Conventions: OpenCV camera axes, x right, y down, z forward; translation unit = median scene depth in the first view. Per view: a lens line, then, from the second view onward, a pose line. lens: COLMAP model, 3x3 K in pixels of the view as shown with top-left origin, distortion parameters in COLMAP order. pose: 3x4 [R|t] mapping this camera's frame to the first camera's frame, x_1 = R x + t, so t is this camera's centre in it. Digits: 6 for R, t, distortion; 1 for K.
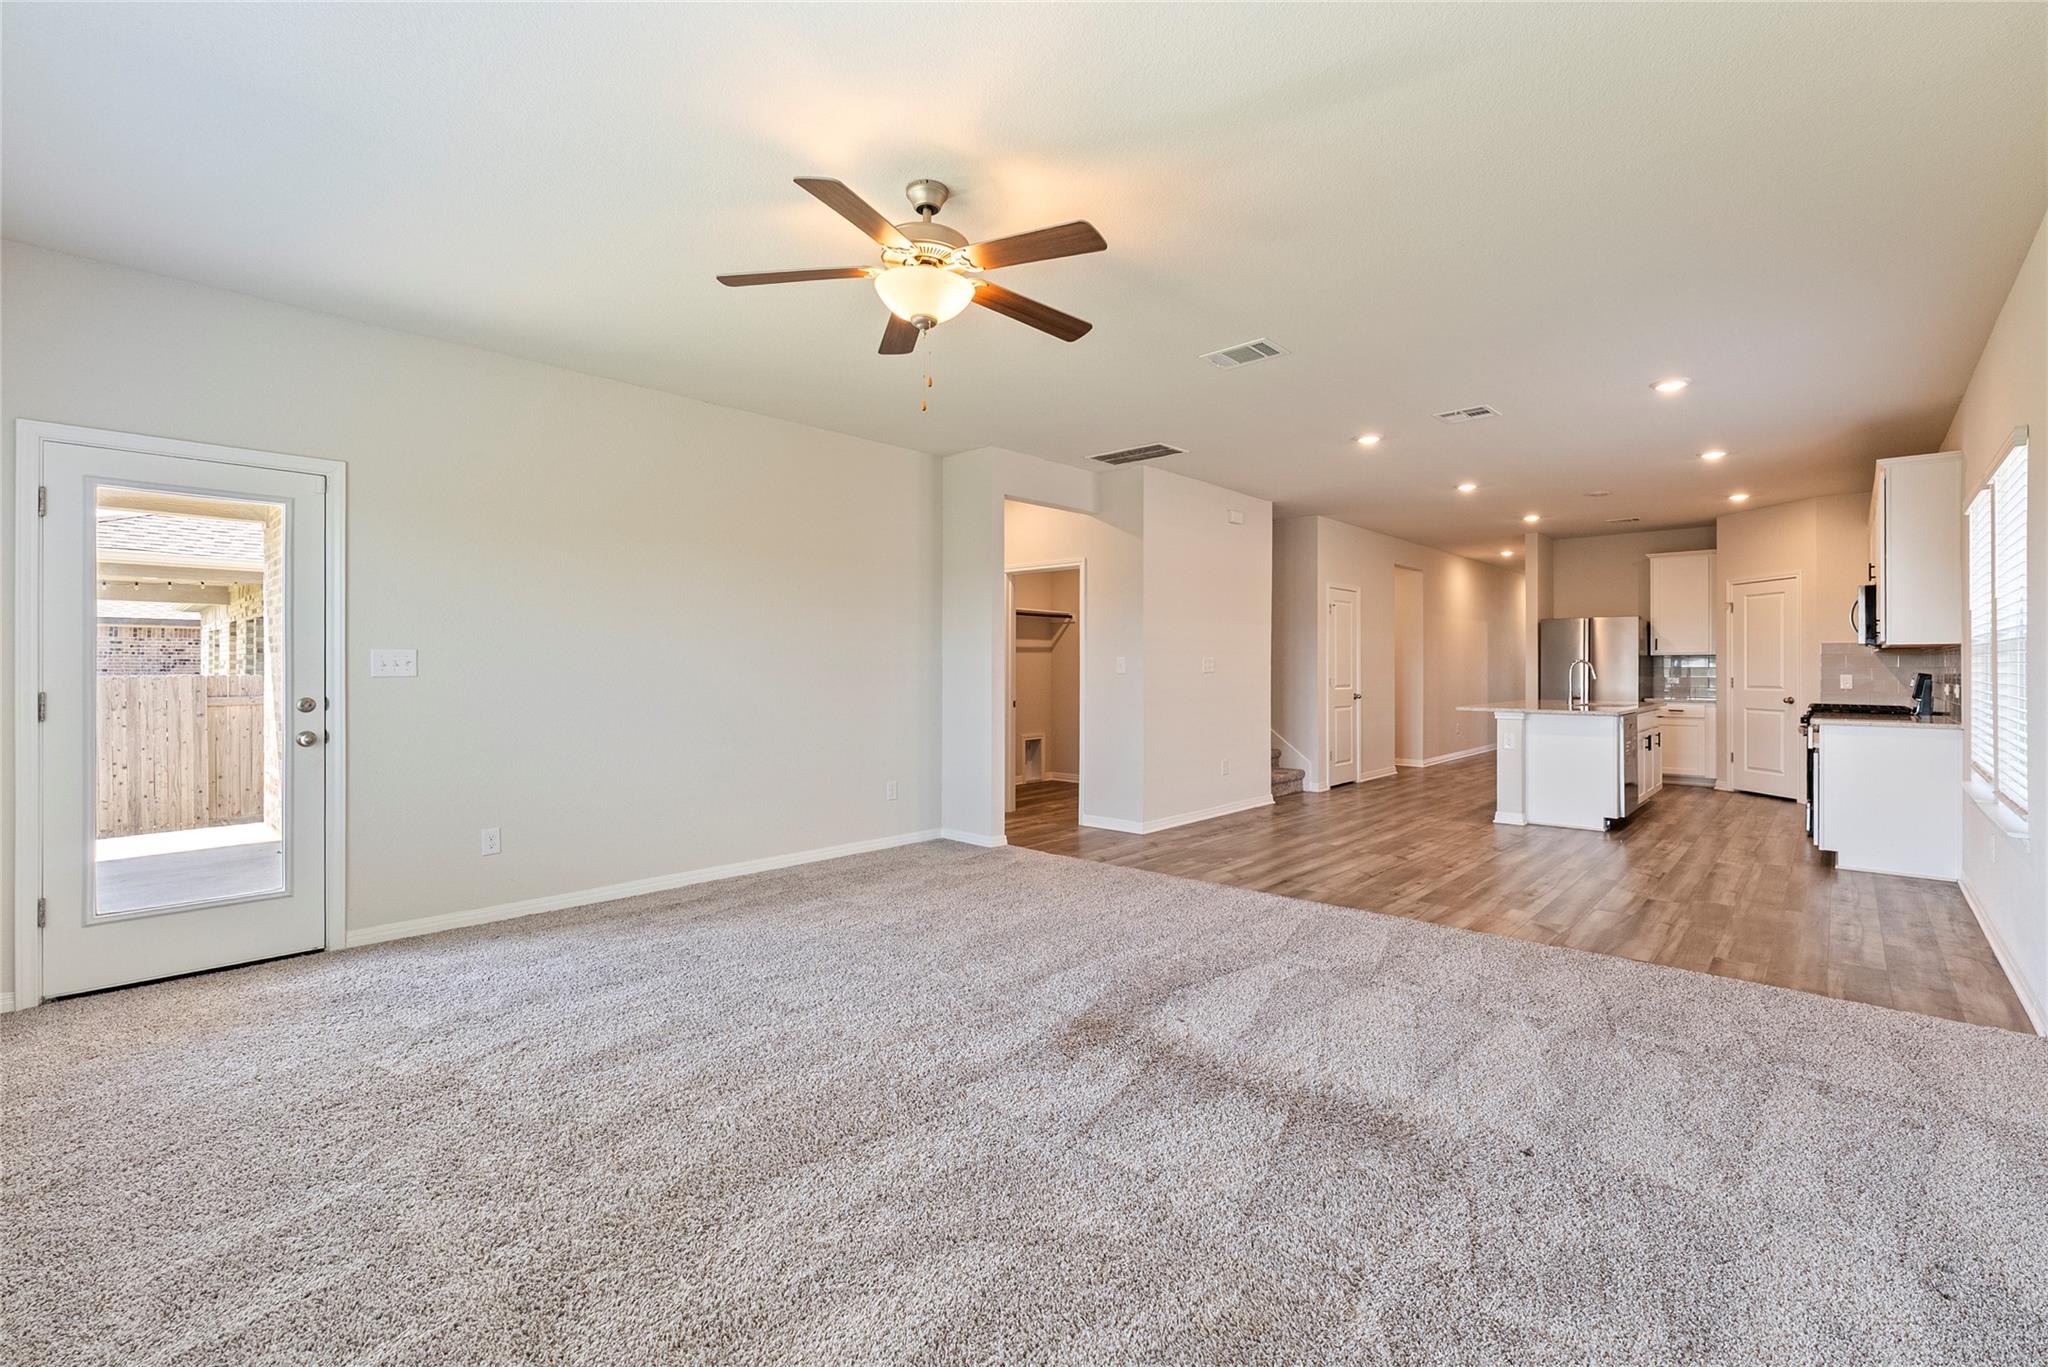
lens RADIAL K [[867.0, 0, 1025.4], [0, 867.0, 670.4], [0, 0, 1]] dist [-0.000549, 0.000226]
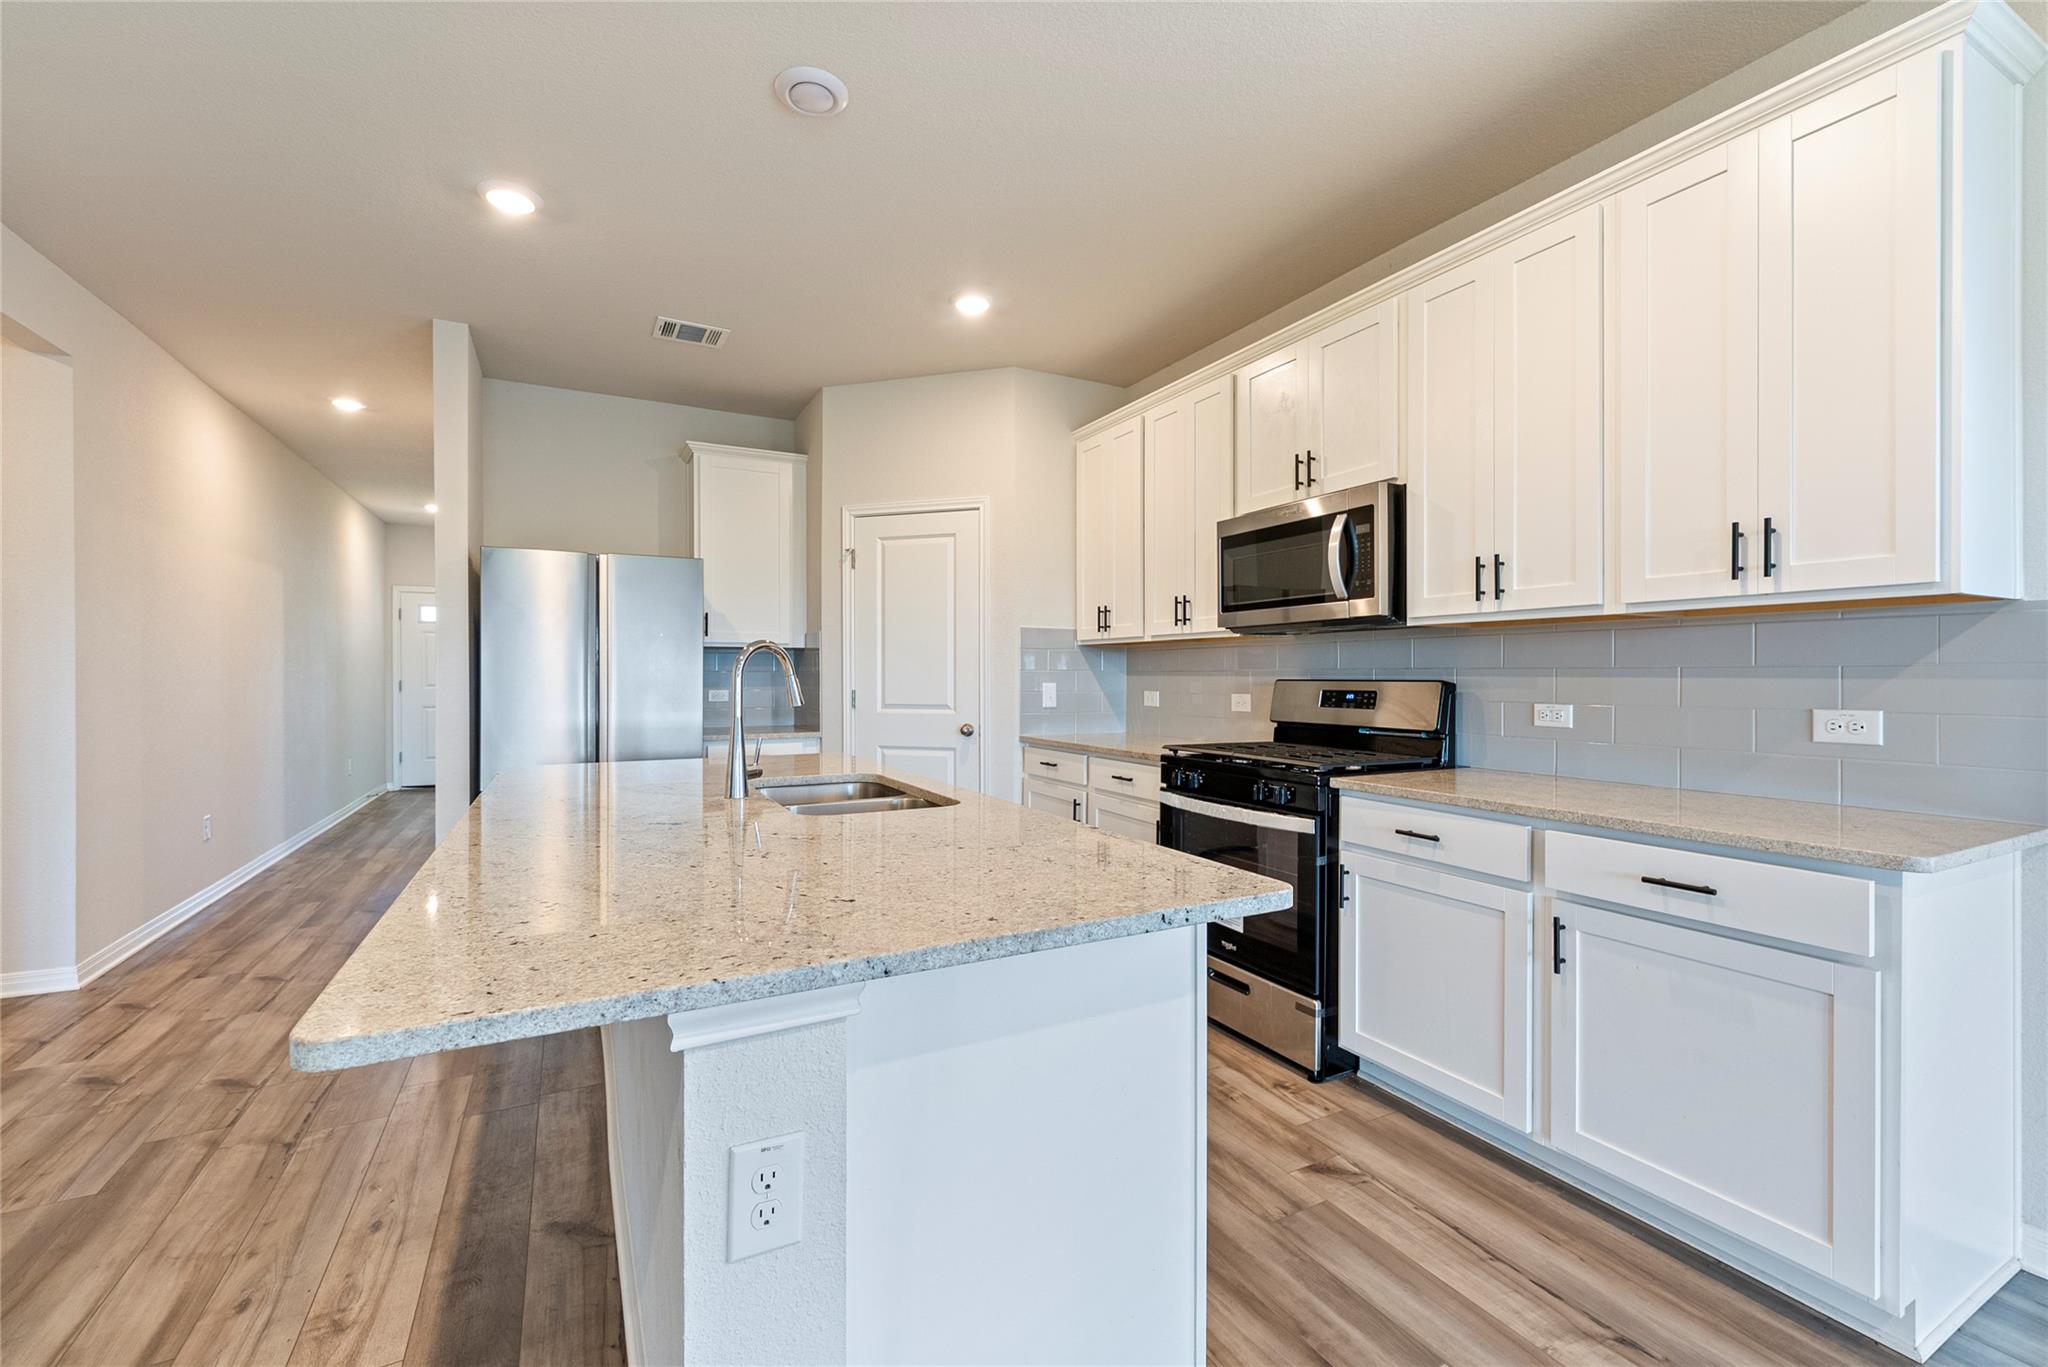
lens RADIAL K [[867.0, 0, 1032.0], [0, 867.0, 678.0], [0, 0, 1]] dist [-0.000549, 0.000226]
pose [[0.330486, -0.001107, 0.943810, 0.266823], [0.001840, 0.999998, 0.000528, -0.000146], [-0.943809, 0.001562, 0.330488, 0.547511]]
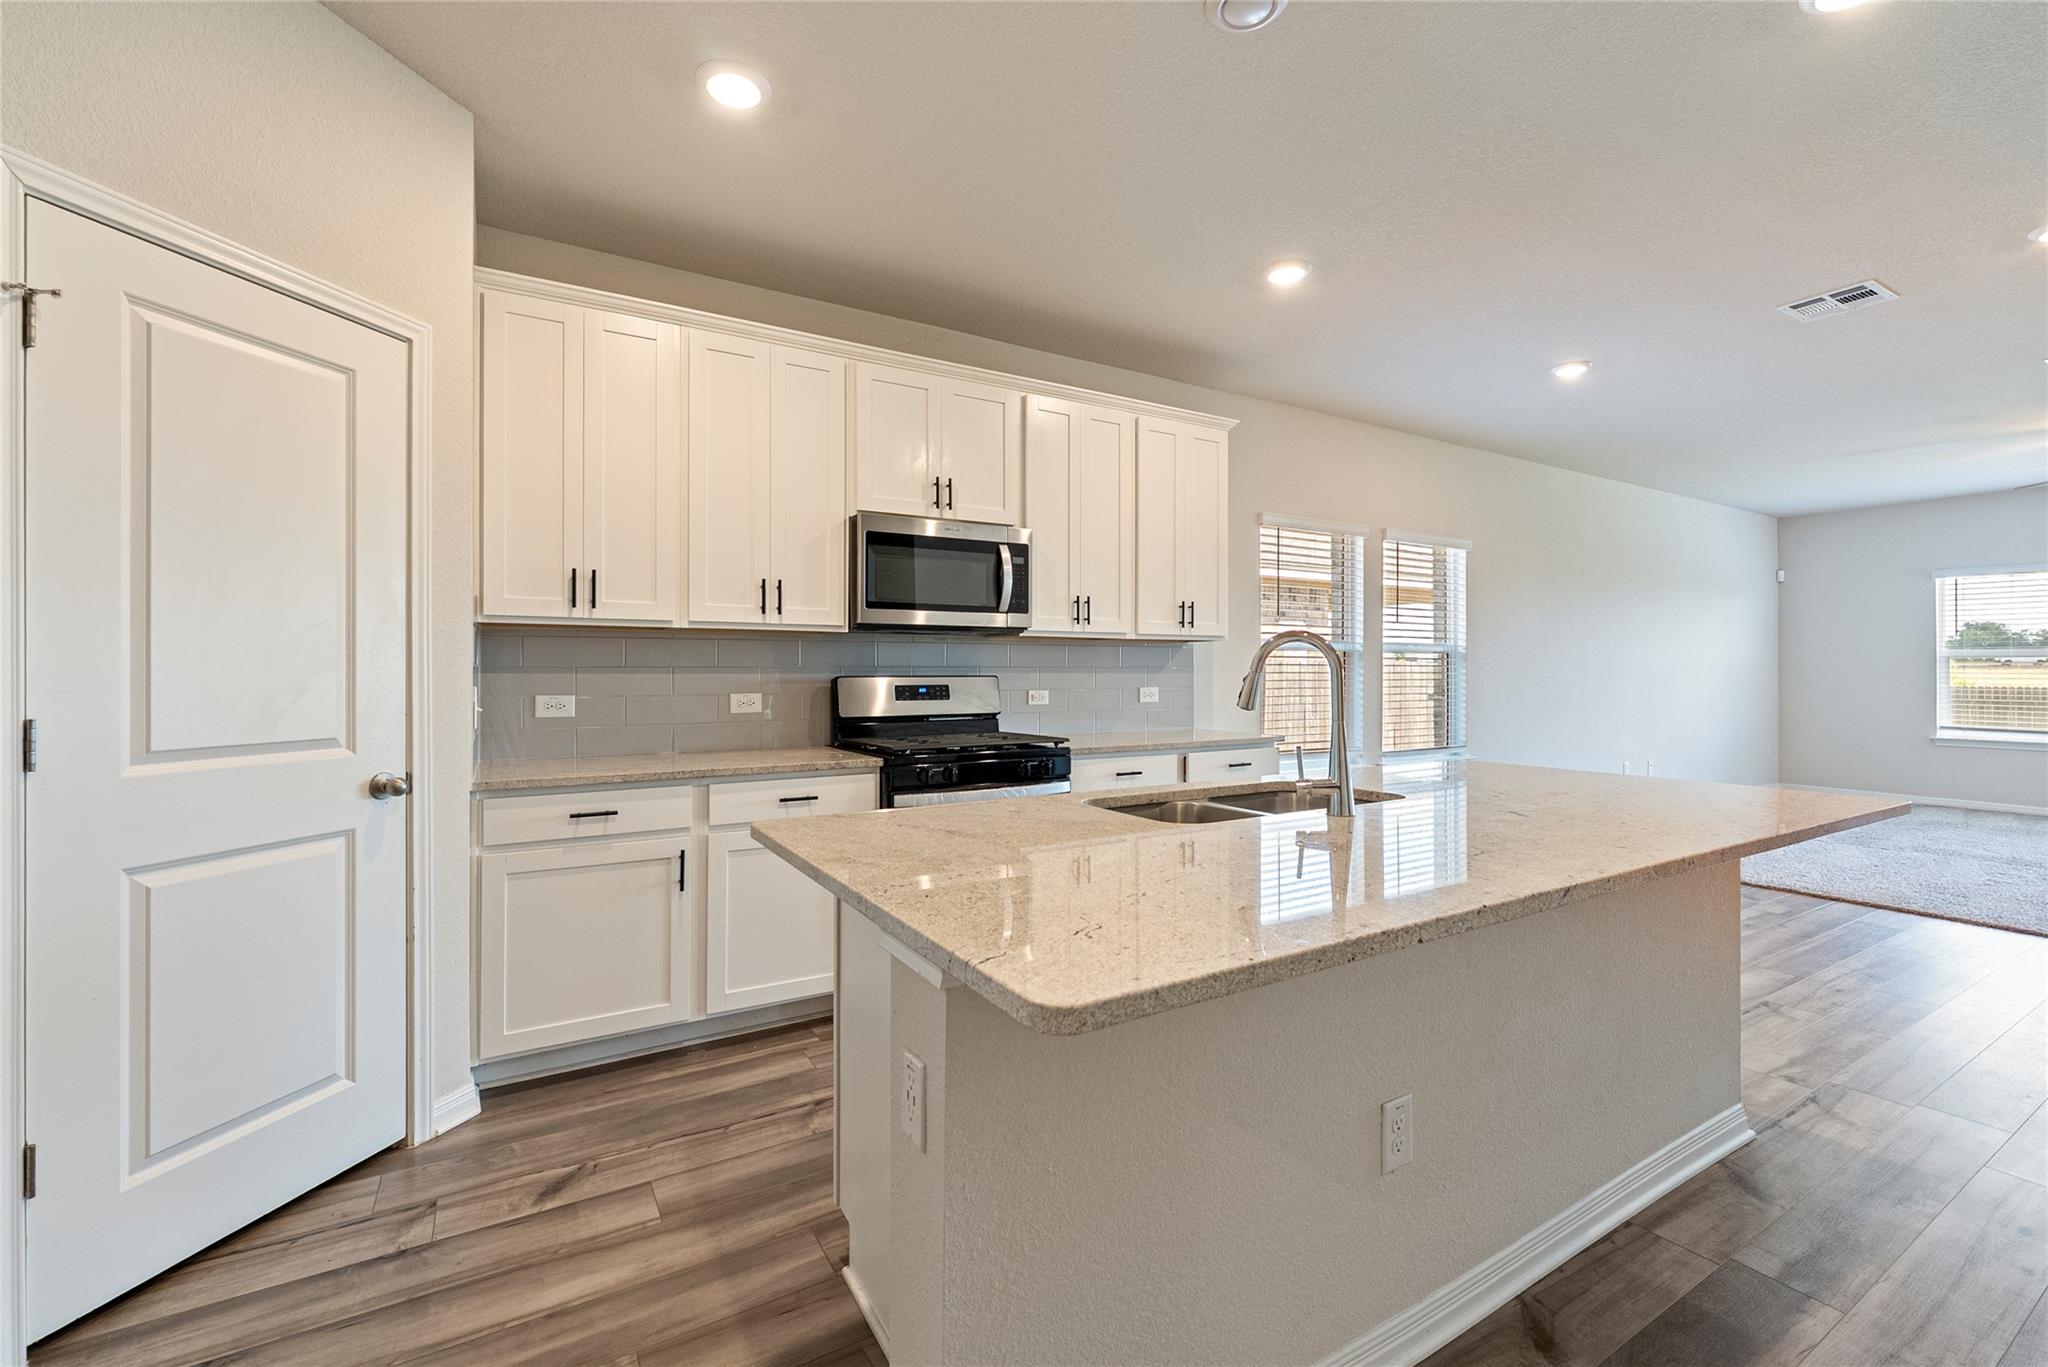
lens RADIAL K [[867.0, 0, 1020.2], [0, 867.0, 667.5], [0, 0, 1]] dist [-0.000549, 0.000226]
pose [[-0.961918, 0.003568, 0.273314, 0.435032], [0.003125, 0.999993, -0.002057, -0.001587], [-0.273319, -0.001125, -0.961923, 0.839458]]
